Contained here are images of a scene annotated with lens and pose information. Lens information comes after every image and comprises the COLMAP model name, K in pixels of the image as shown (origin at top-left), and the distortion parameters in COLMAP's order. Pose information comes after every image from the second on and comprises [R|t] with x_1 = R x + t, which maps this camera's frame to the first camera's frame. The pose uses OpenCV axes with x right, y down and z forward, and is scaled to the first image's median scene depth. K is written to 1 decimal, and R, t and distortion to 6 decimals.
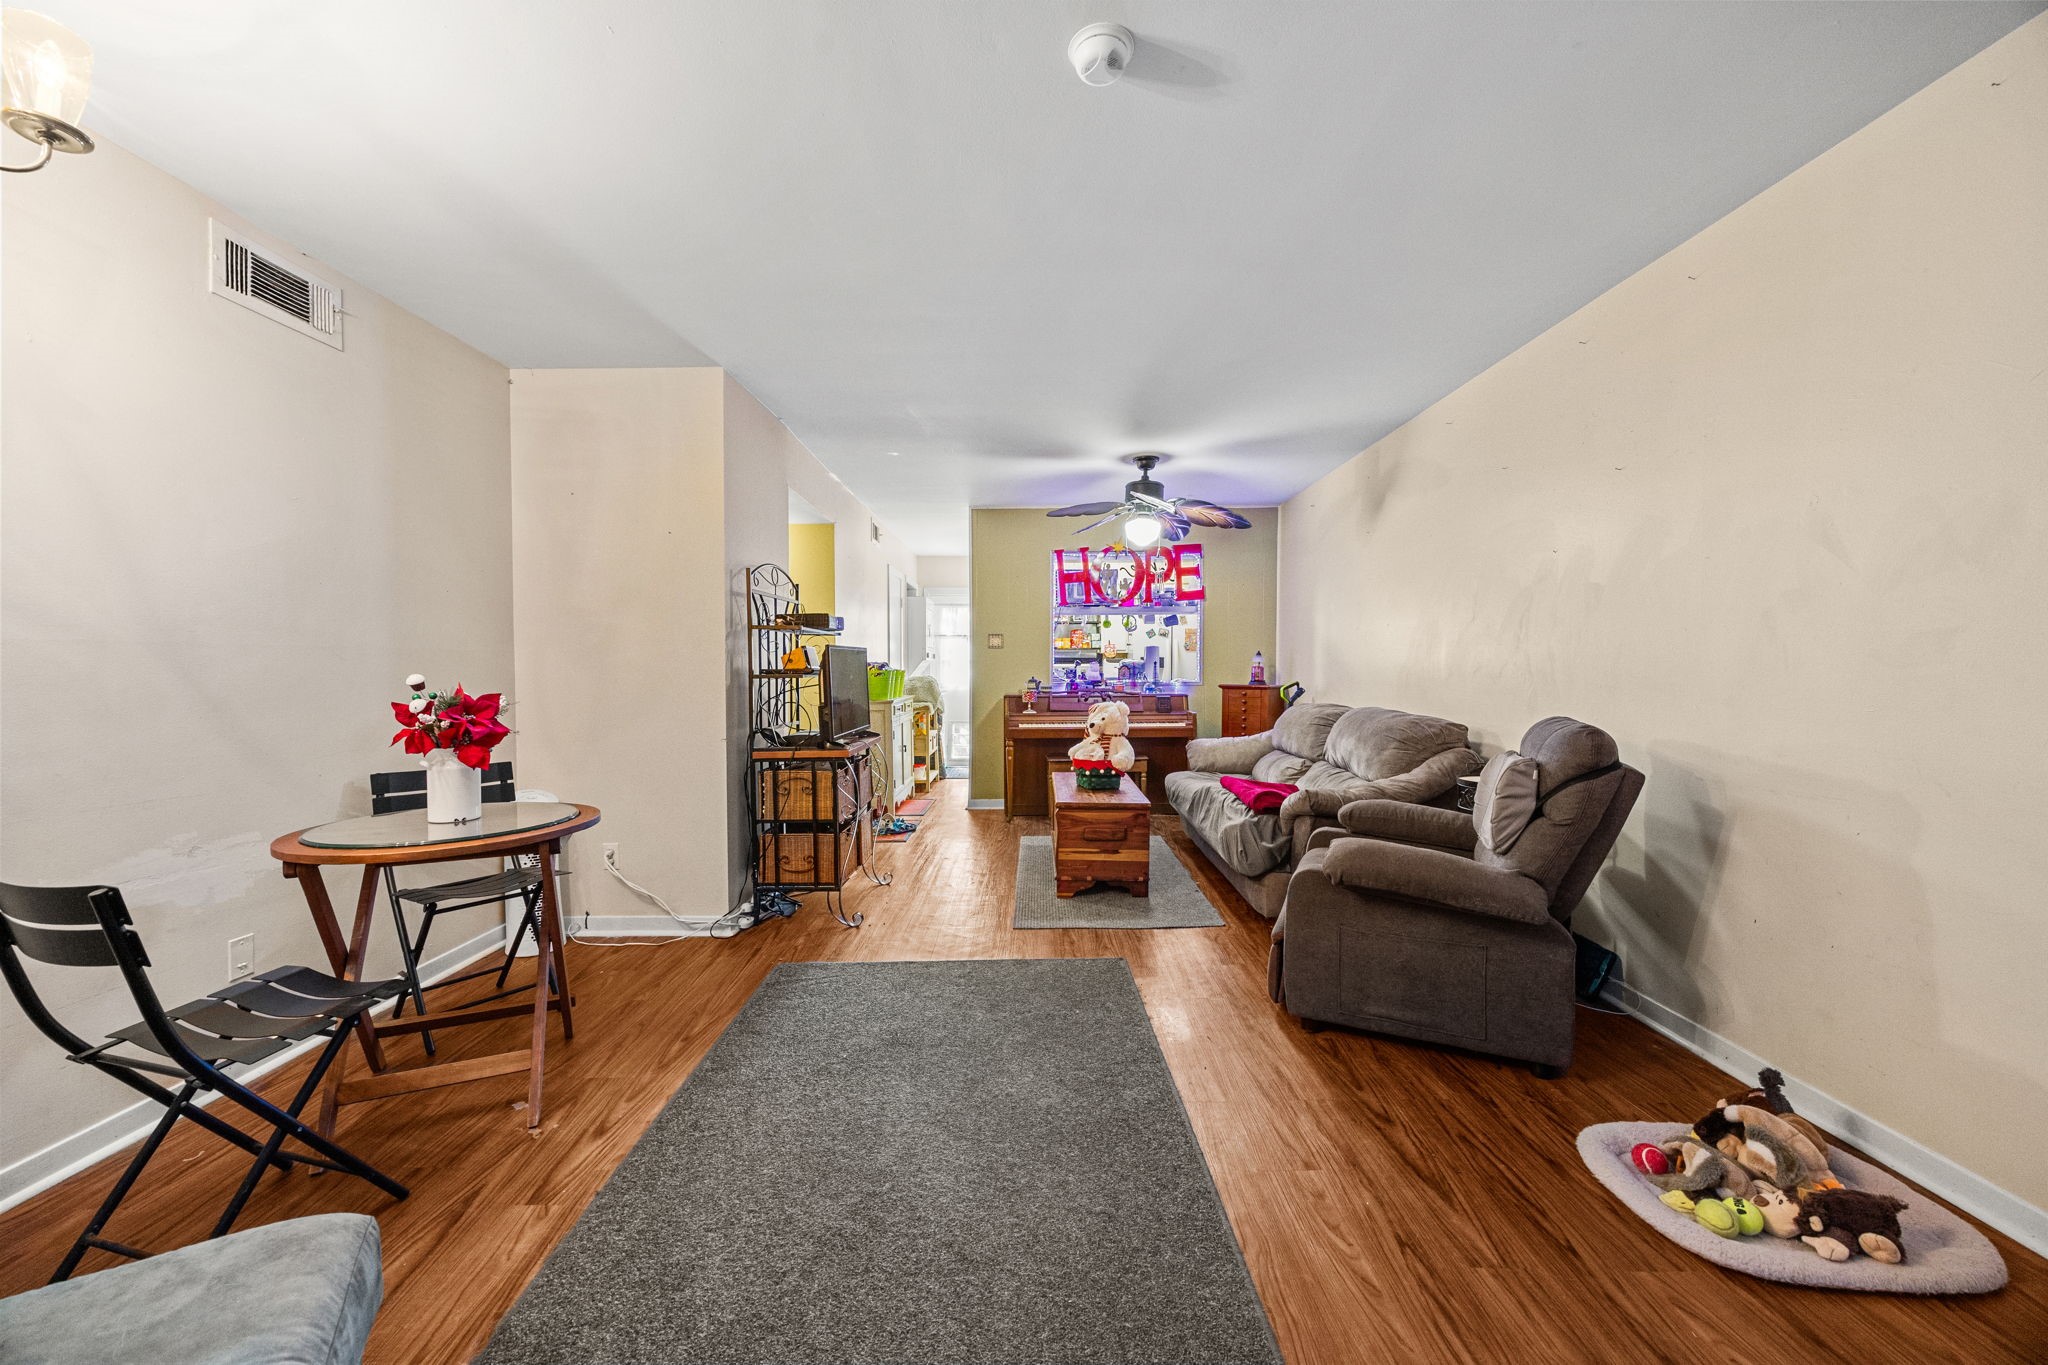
lens RADIAL K [[790.3, 0, 1022.0], [0, 790.3, 680.6], [0, 0, 1]] dist [-0.003660, 0.000208]
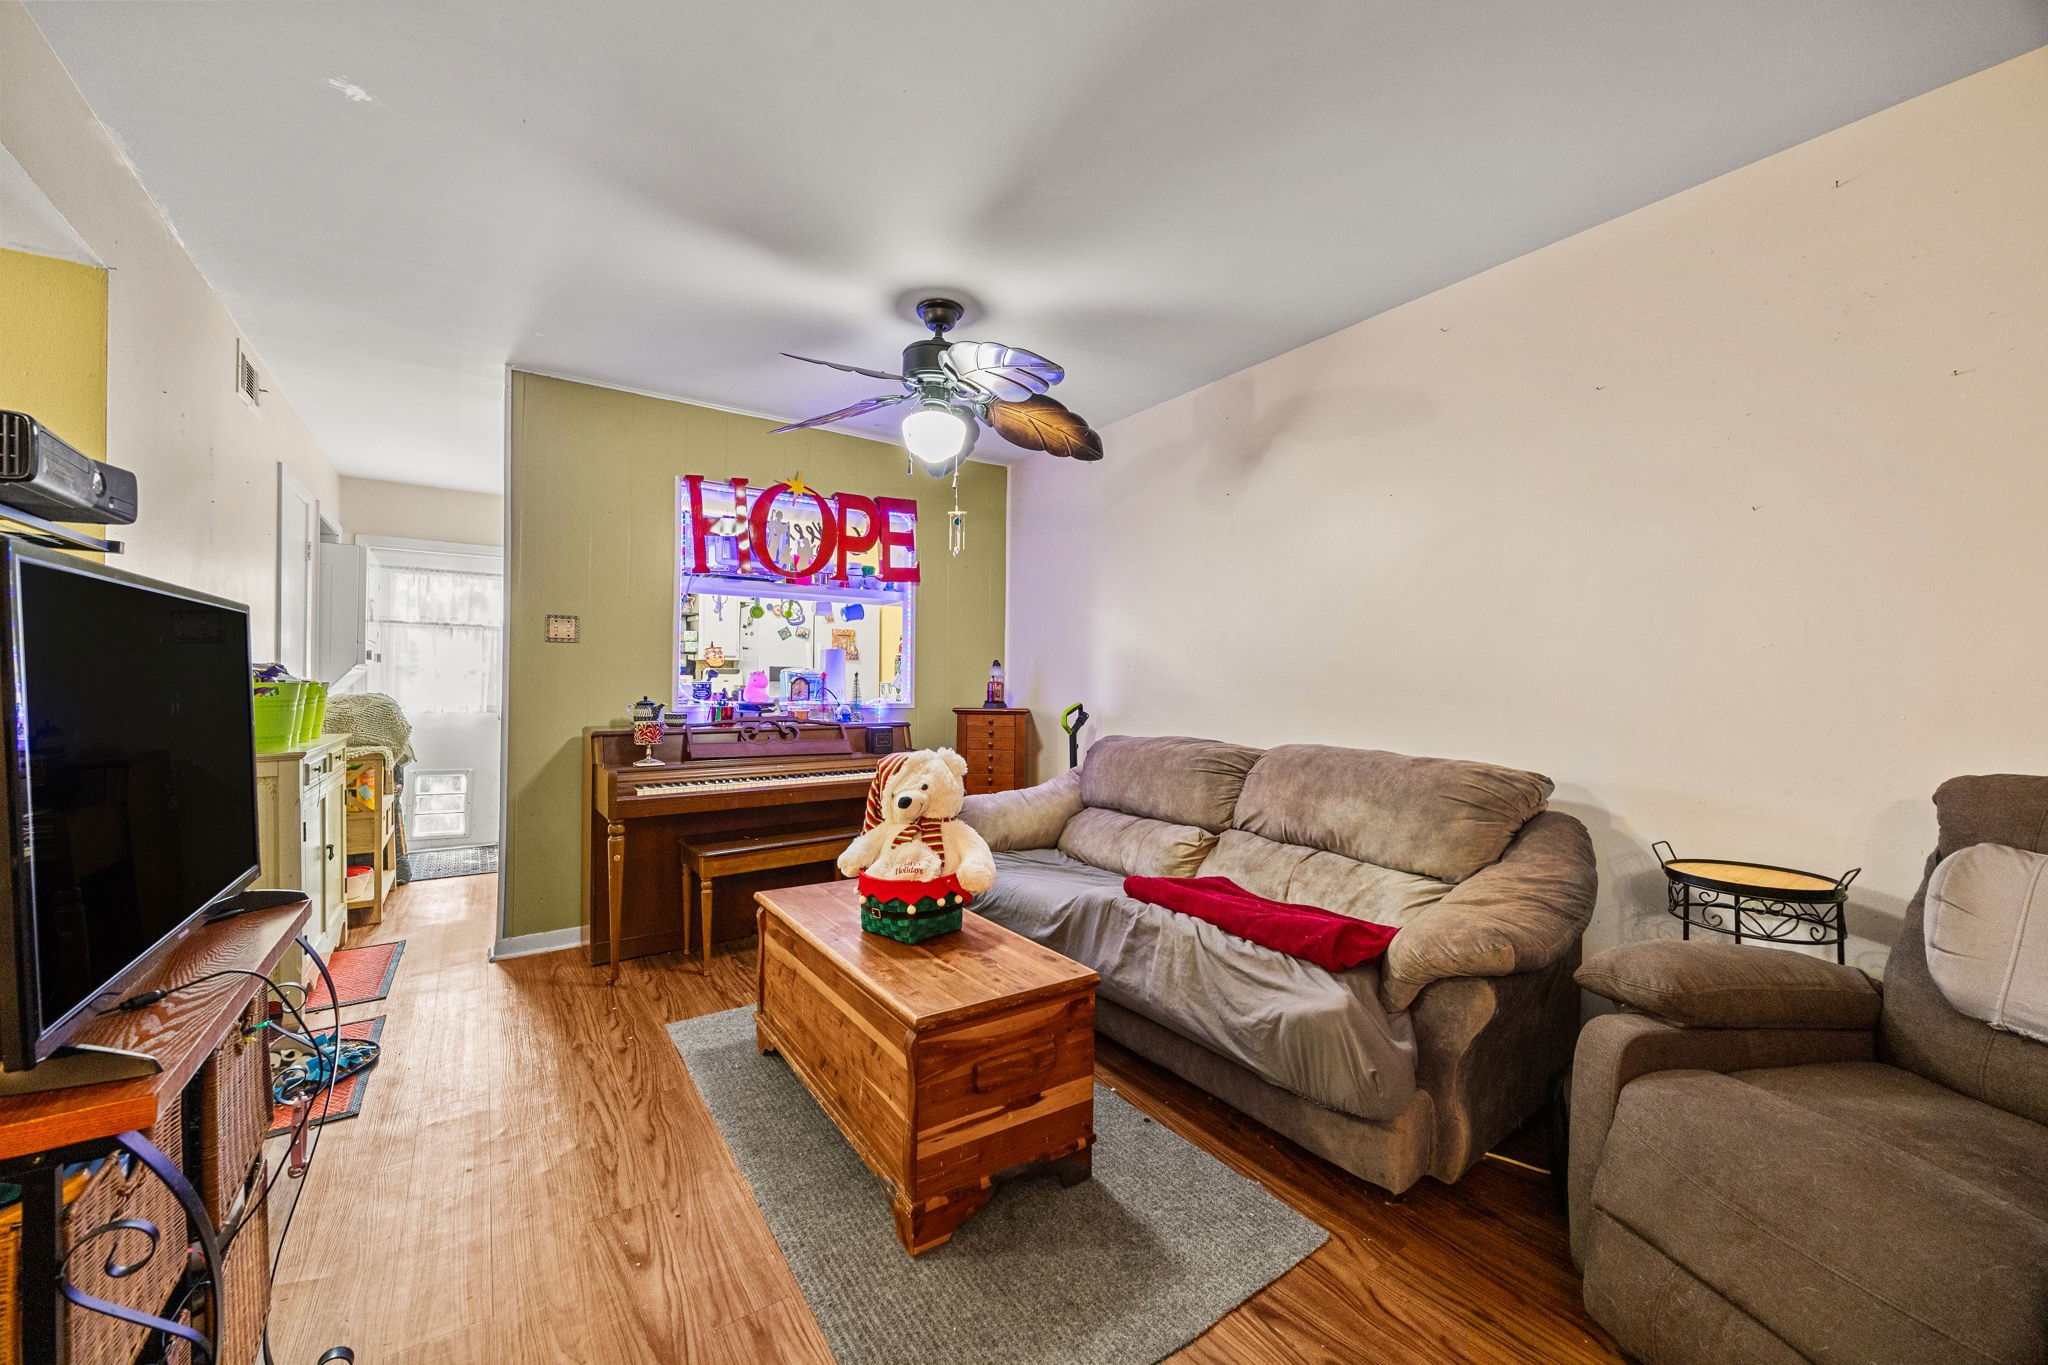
lens RADIAL K [[790.3, 0, 1034.2], [0, 790.3, 683.0], [0, 0, 1]] dist [-0.003660, 0.000208]
pose [[0.811519, 0.008553, 0.584264, -0.087490], [0.001193, 0.999867, -0.016293, -0.005010], [-0.584325, 0.013919, 0.811400, 0.396878]]
